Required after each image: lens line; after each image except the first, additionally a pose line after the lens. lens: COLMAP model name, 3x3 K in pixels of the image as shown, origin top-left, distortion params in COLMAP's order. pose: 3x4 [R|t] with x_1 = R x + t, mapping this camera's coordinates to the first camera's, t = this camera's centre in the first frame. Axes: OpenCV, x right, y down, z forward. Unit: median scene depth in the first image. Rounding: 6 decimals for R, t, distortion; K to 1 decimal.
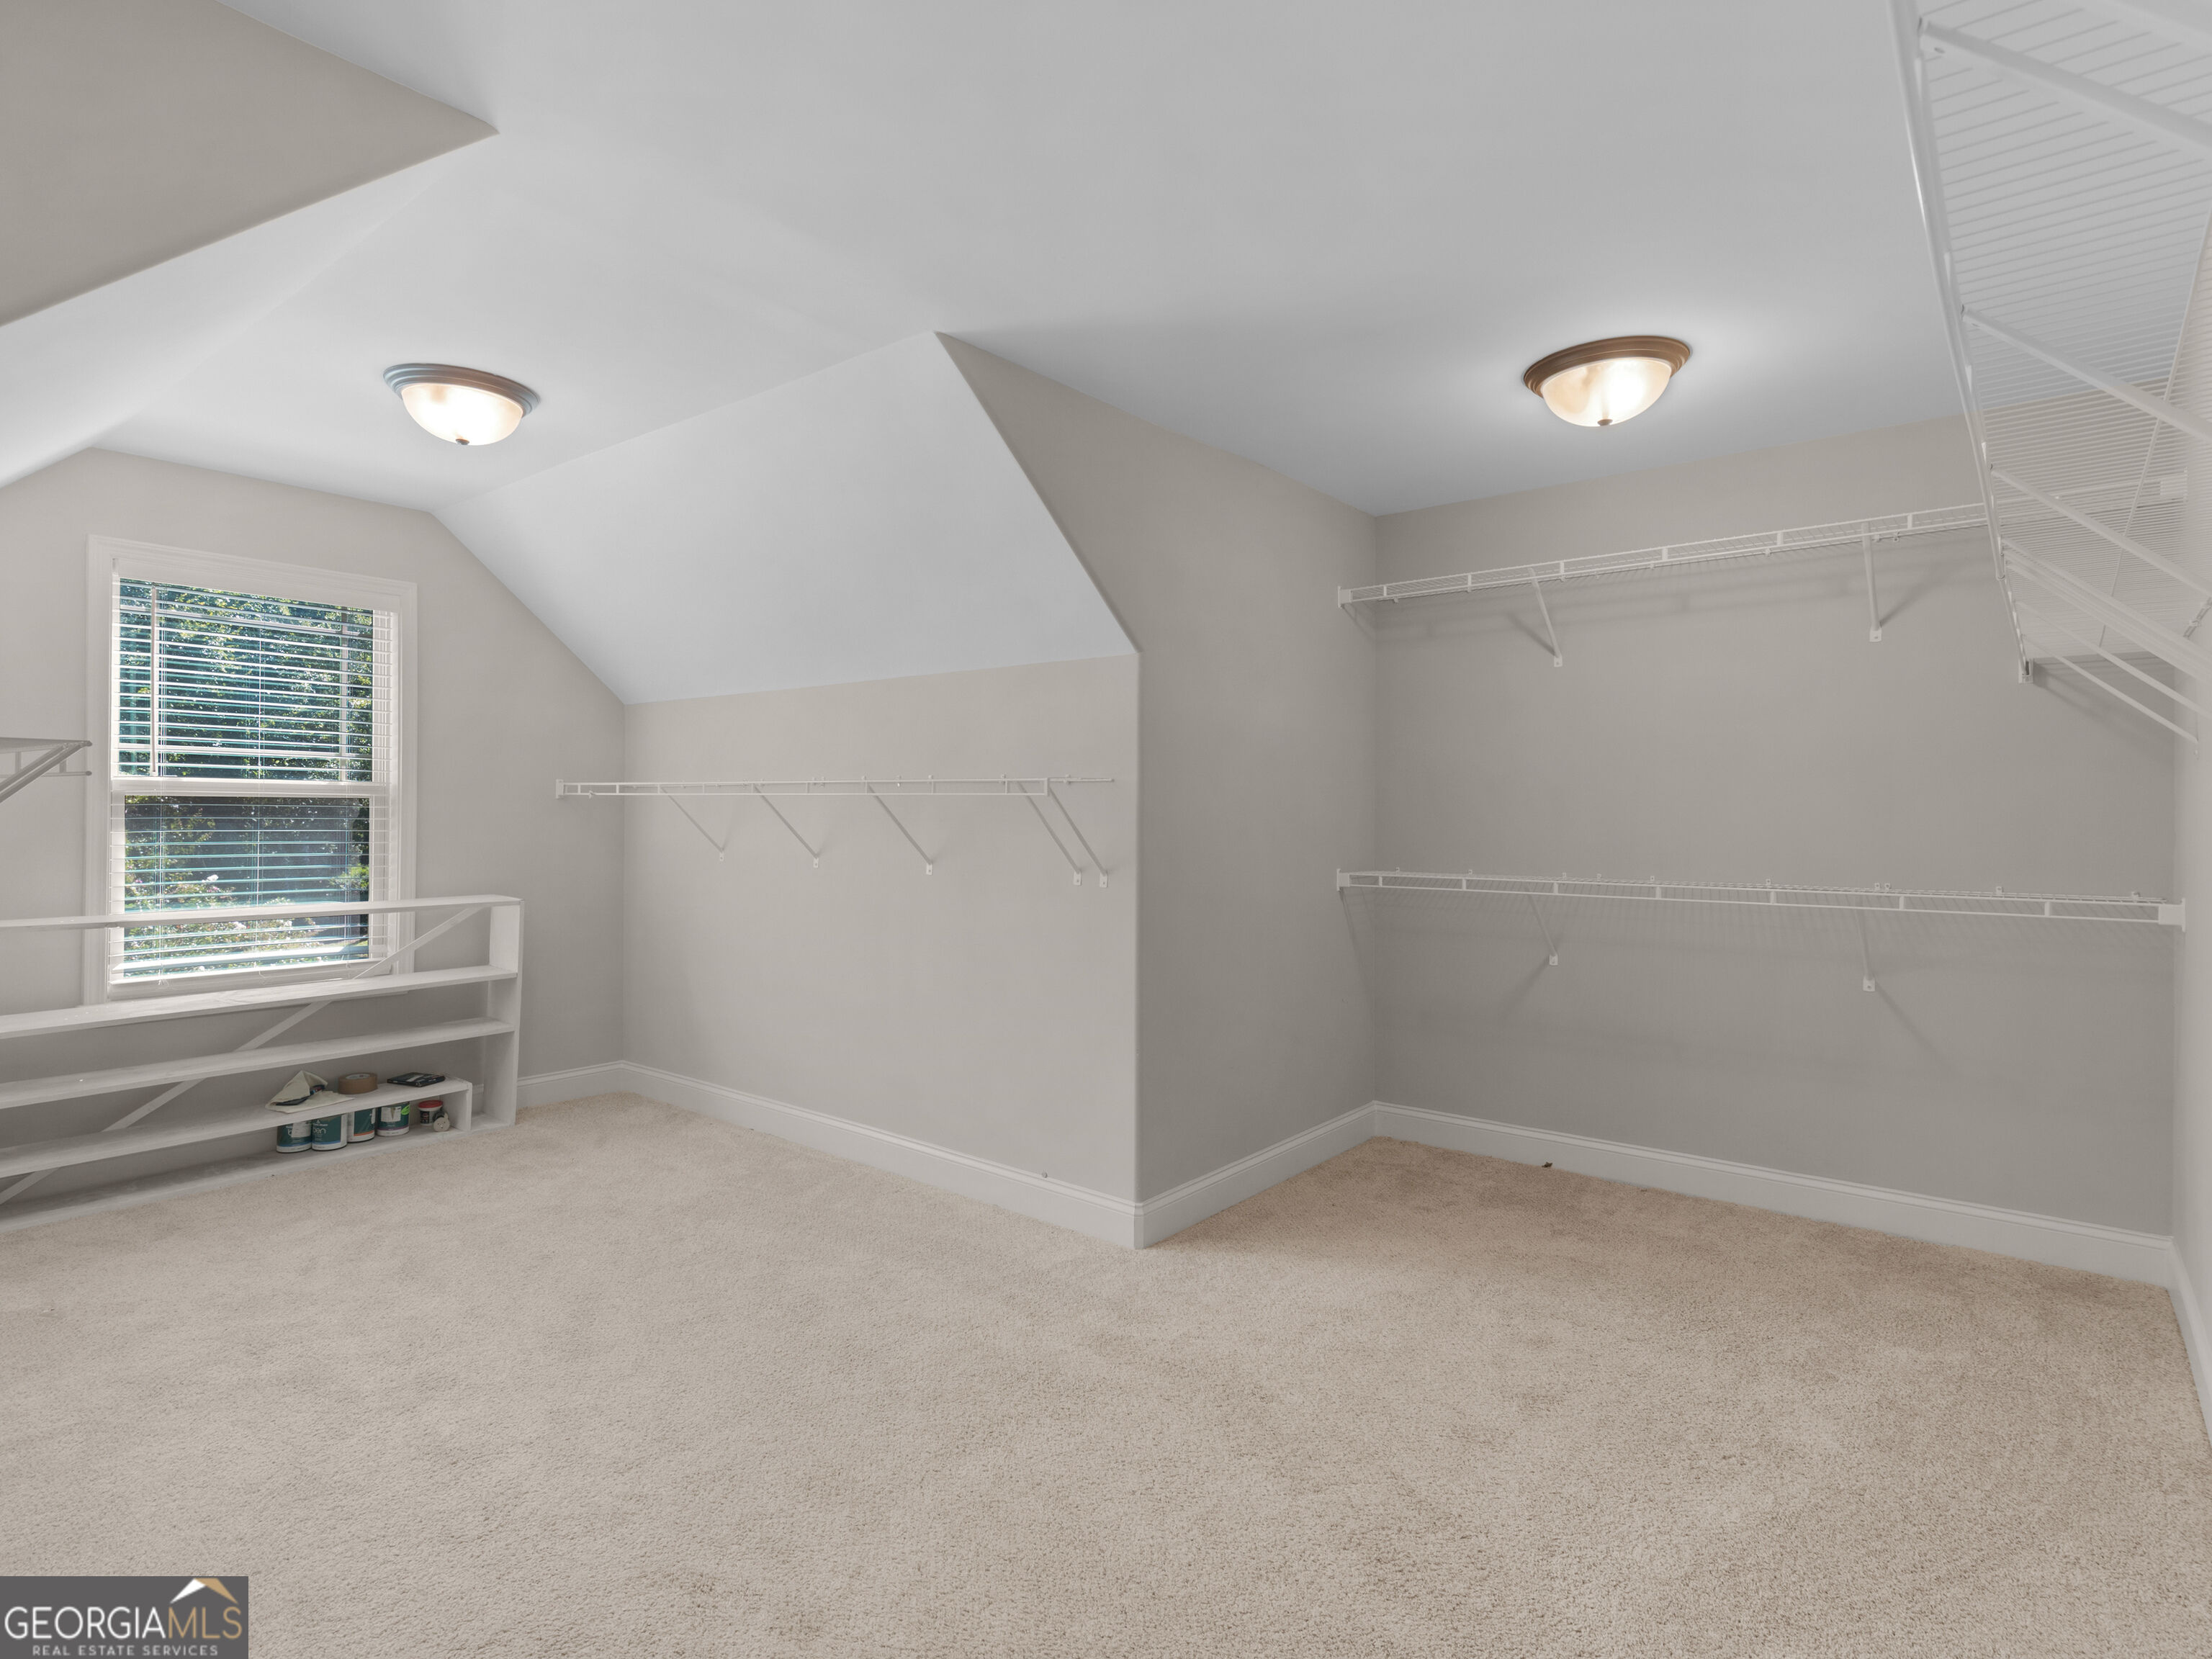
lens RADIAL K [[1155.7, 0, 1129.9], [0, 1155.7, 809.6], [0, 0, 1]] dist [0.012337, -0.001001]
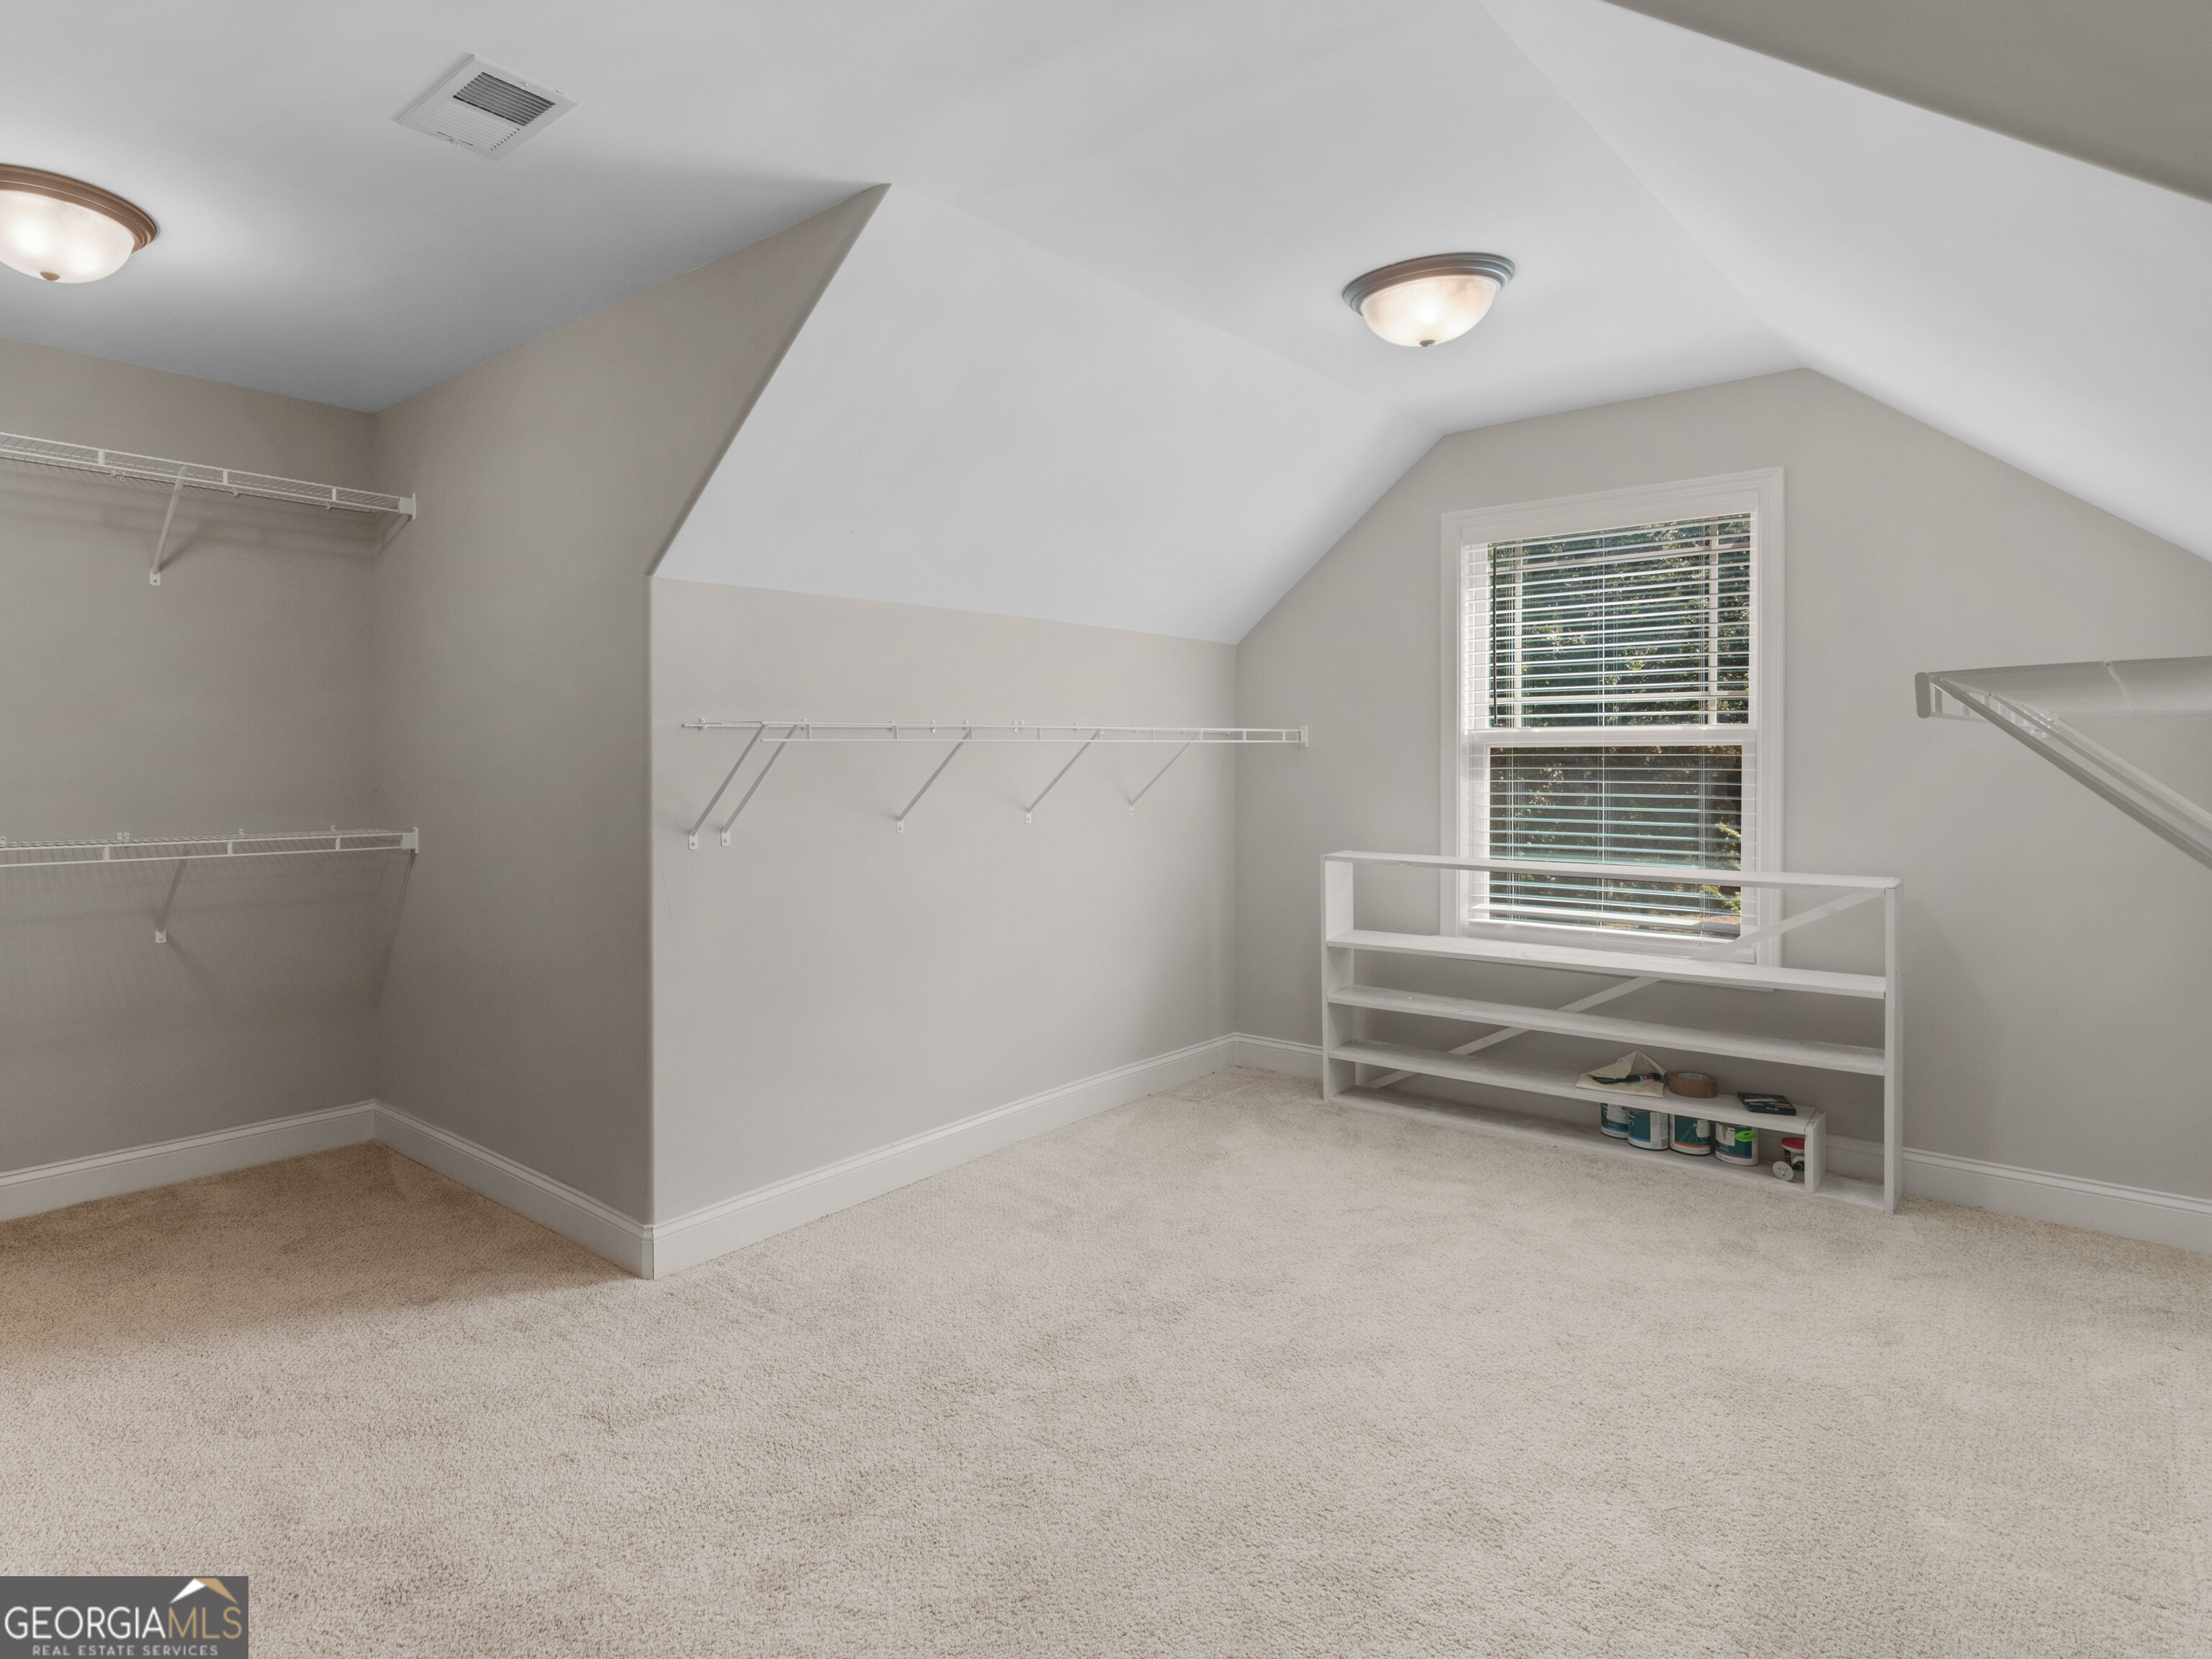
lens RADIAL K [[1490.5, 0, 1105.5], [0, 1490.5, 784.1], [0, 0, 1]] dist [-0.000219, -0.000813]
pose [[-0.164086, 0.006639, -0.986424, 0.489883], [0.003795, 0.999974, 0.006099, 0.010839], [0.986439, -0.002743, -0.164107, 0.799262]]
